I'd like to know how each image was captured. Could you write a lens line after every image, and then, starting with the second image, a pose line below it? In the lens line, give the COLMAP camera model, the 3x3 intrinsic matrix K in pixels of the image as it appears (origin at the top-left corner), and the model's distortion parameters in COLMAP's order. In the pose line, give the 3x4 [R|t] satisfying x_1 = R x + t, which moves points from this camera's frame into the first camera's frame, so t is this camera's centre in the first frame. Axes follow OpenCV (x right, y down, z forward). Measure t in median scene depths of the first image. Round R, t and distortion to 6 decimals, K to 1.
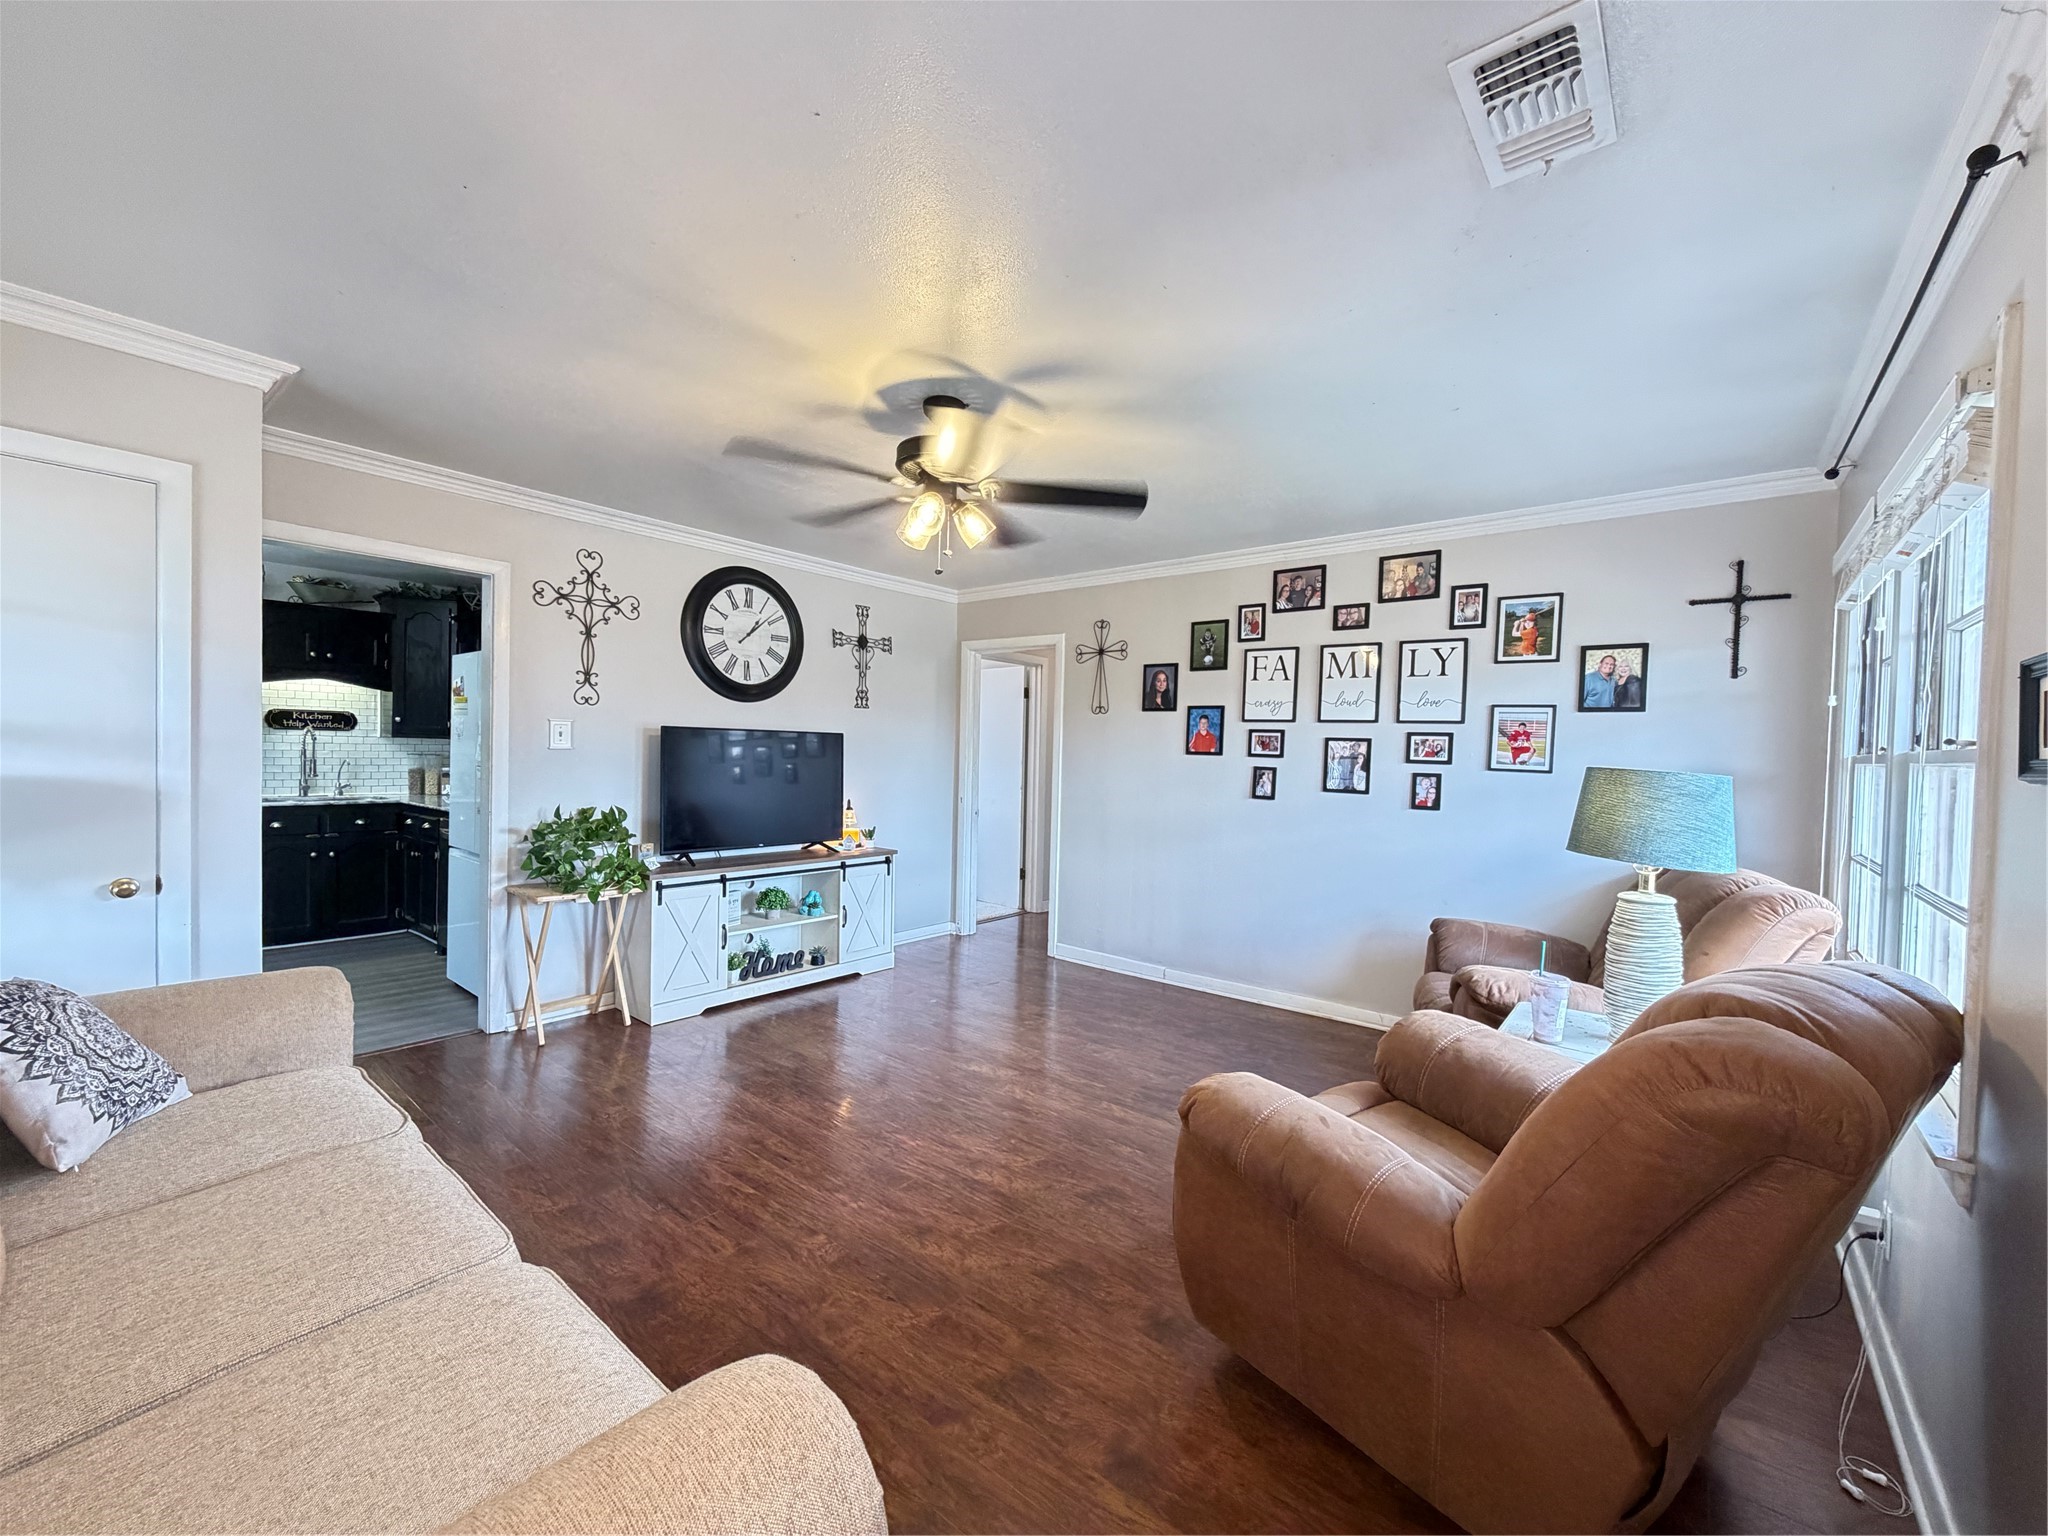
lens RADIAL K [[812.3, 0, 1031.0], [0, 812.3, 767.1], [0, 0, 1]] dist [-0.000438, -0.000125]
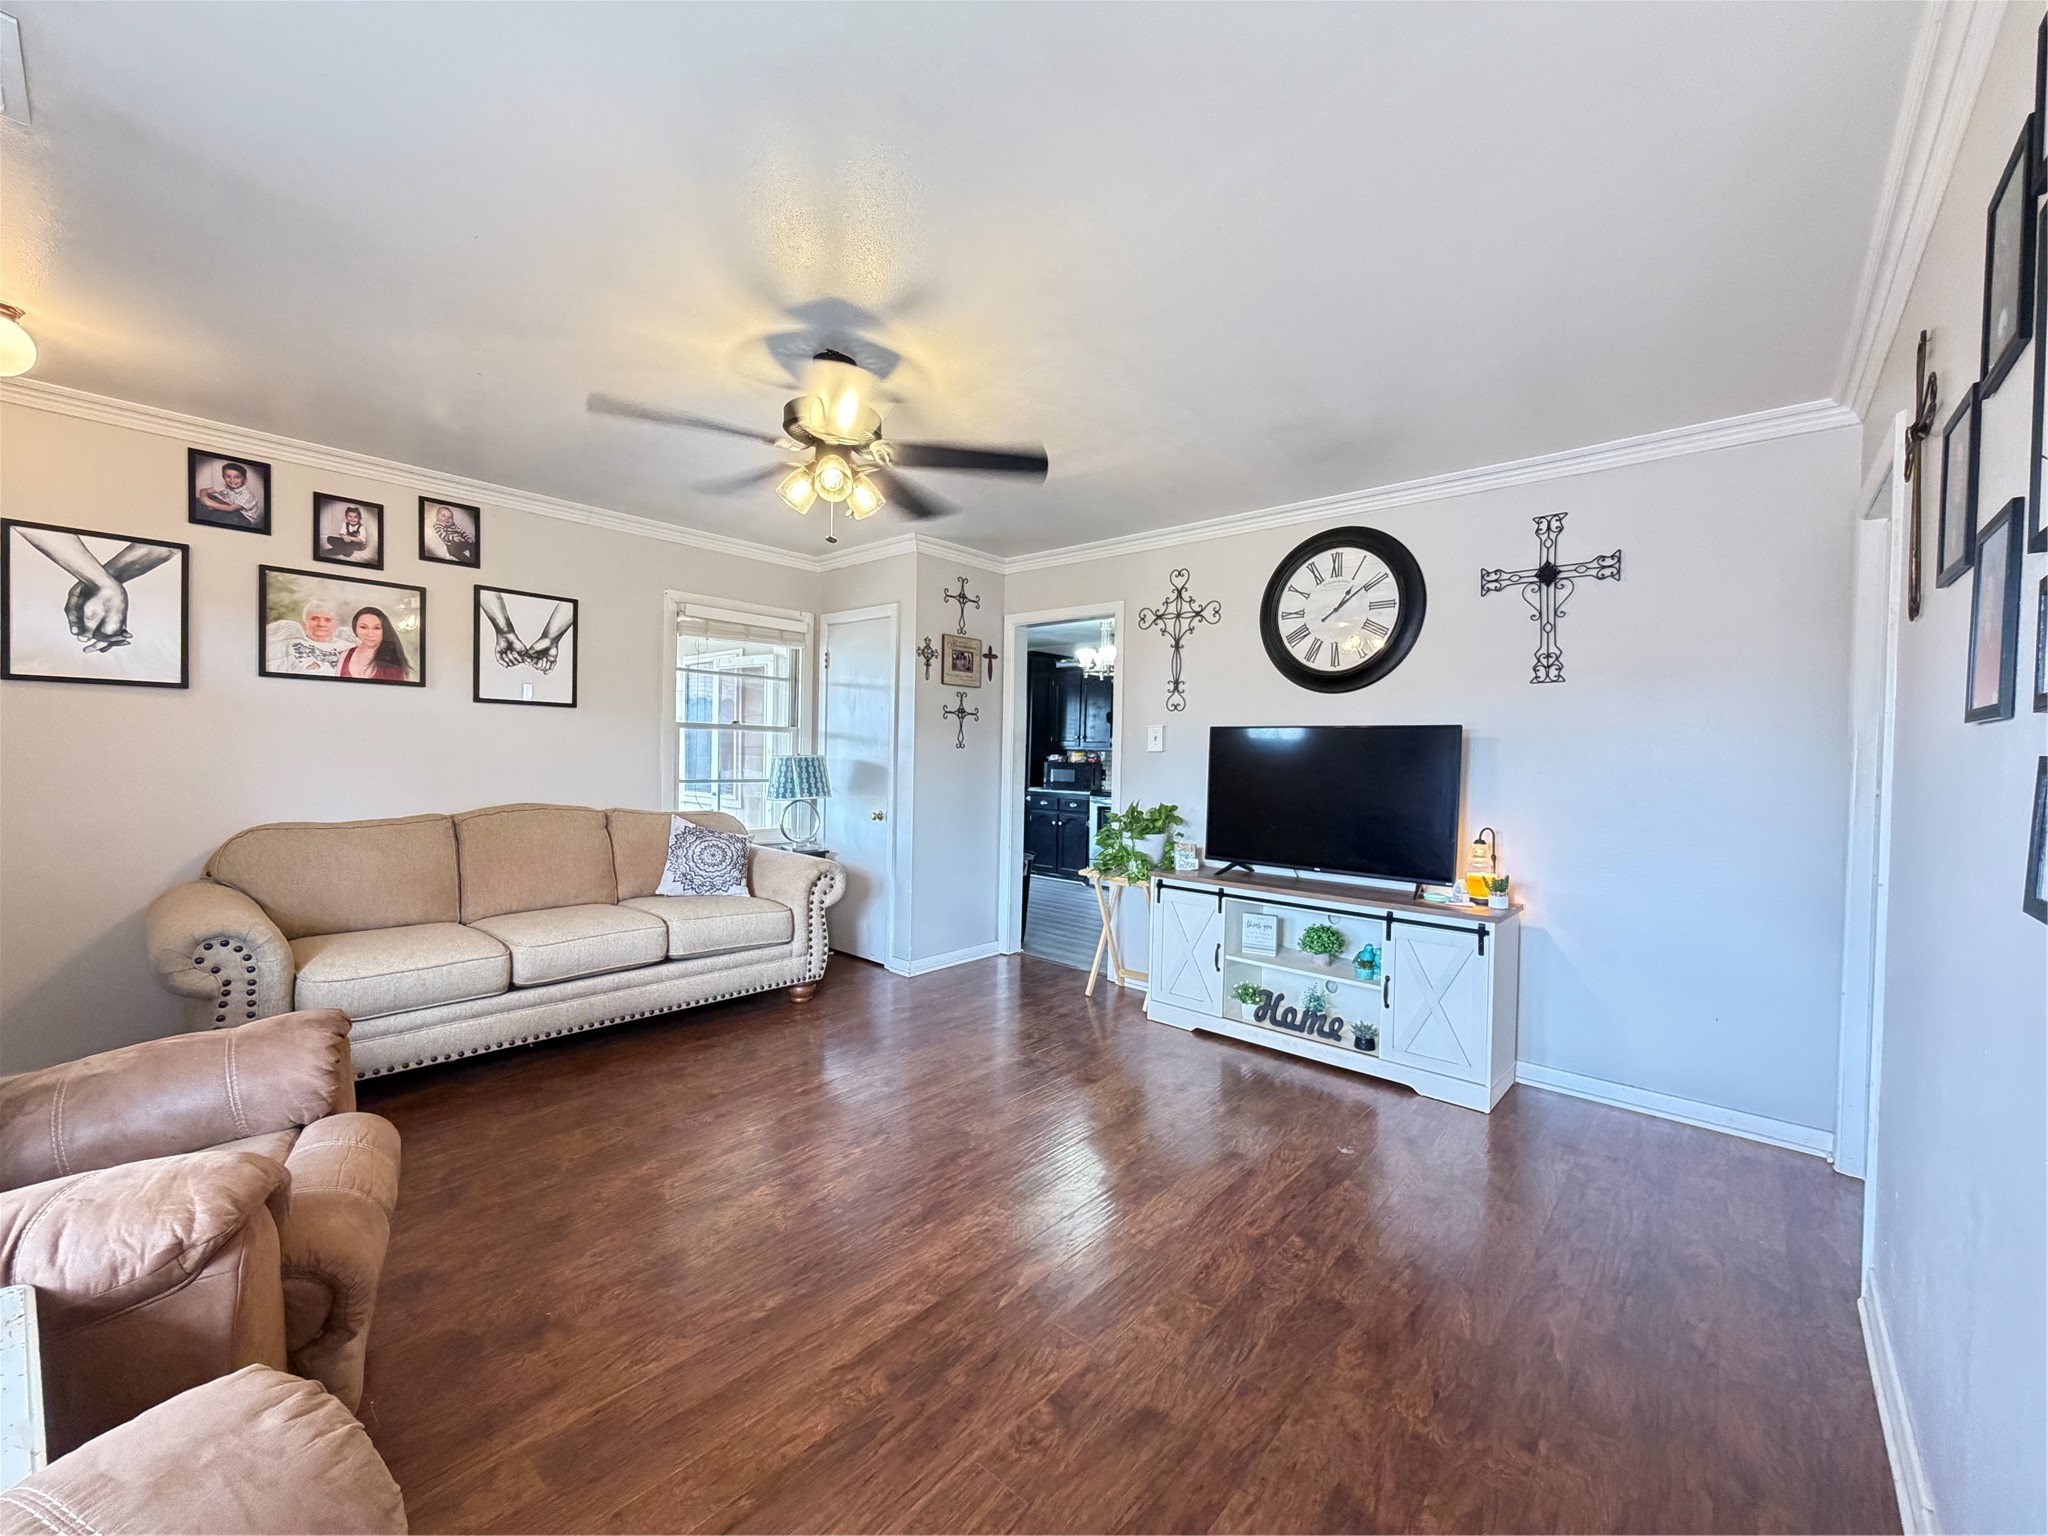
lens RADIAL K [[812.3, 0, 1031.0], [0, 812.3, 767.1], [0, 0, 1]] dist [-0.000438, -0.000125]
pose [[-0.034829, -0.010021, -0.999343, 0.465726], [-0.042276, 0.999069, -0.008545, 0.013491], [0.998499, 0.041951, -0.035220, 0.721484]]
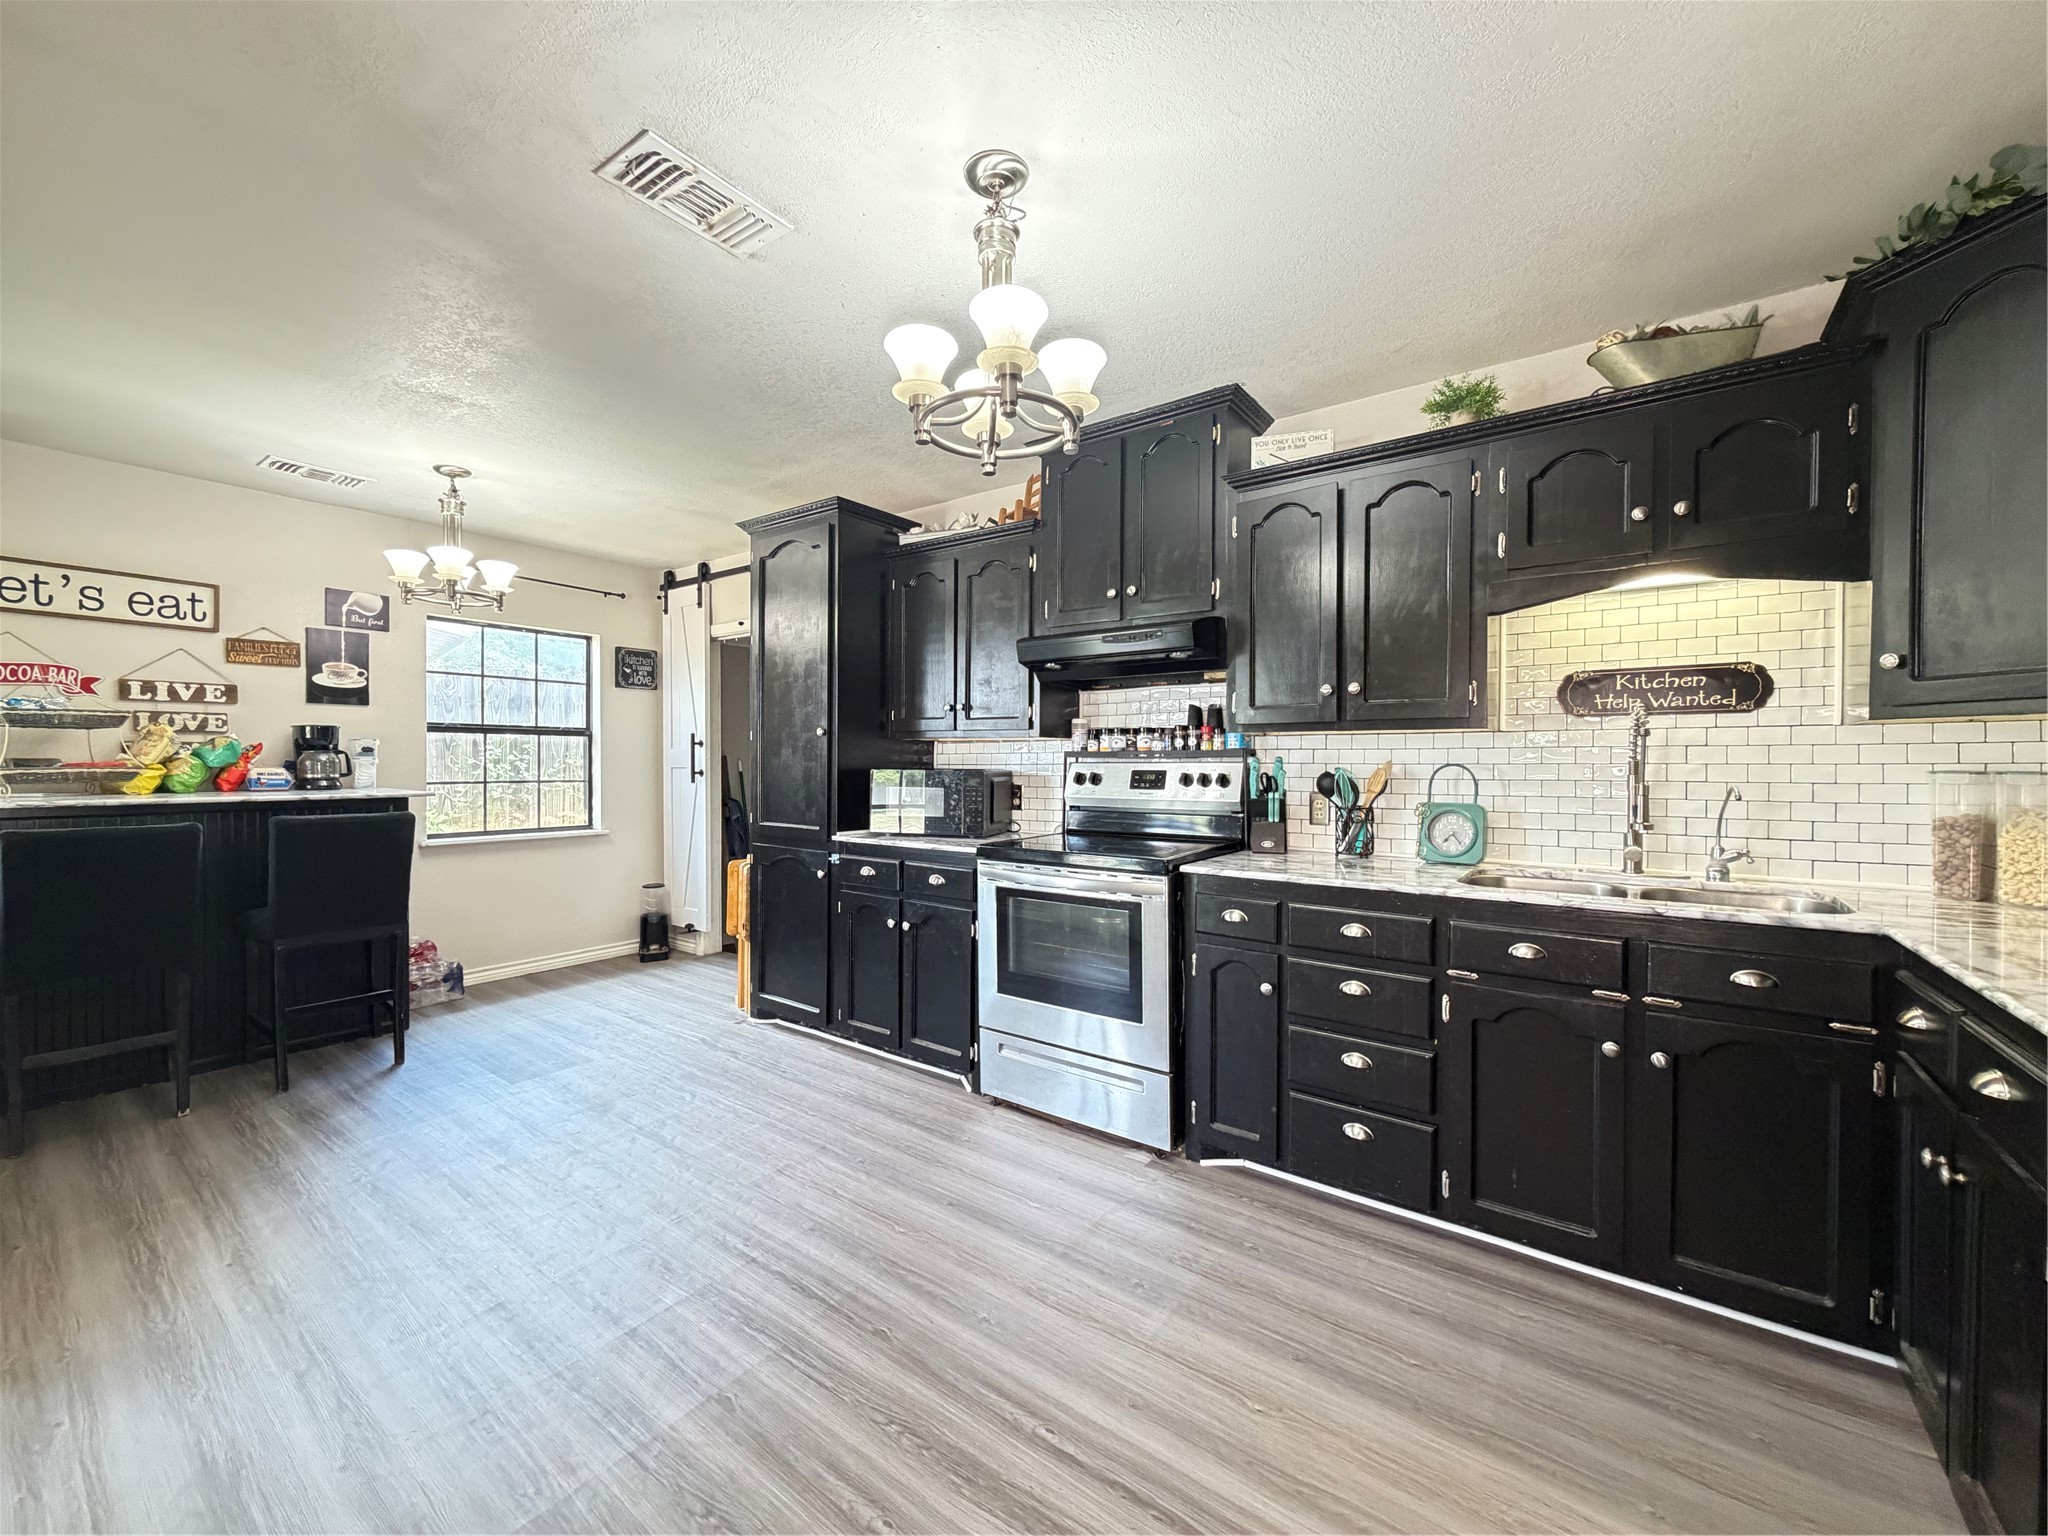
lens RADIAL K [[812.3, 0, 1031.0], [0, 812.3, 767.1], [0, 0, 1]] dist [-0.000438, -0.000125]
pose [[0.060164, -0.019871, -0.997991, -0.591021], [-0.021251, 0.999550, -0.021183, -0.003941], [0.997962, 0.022483, 0.059714, 0.788763]]
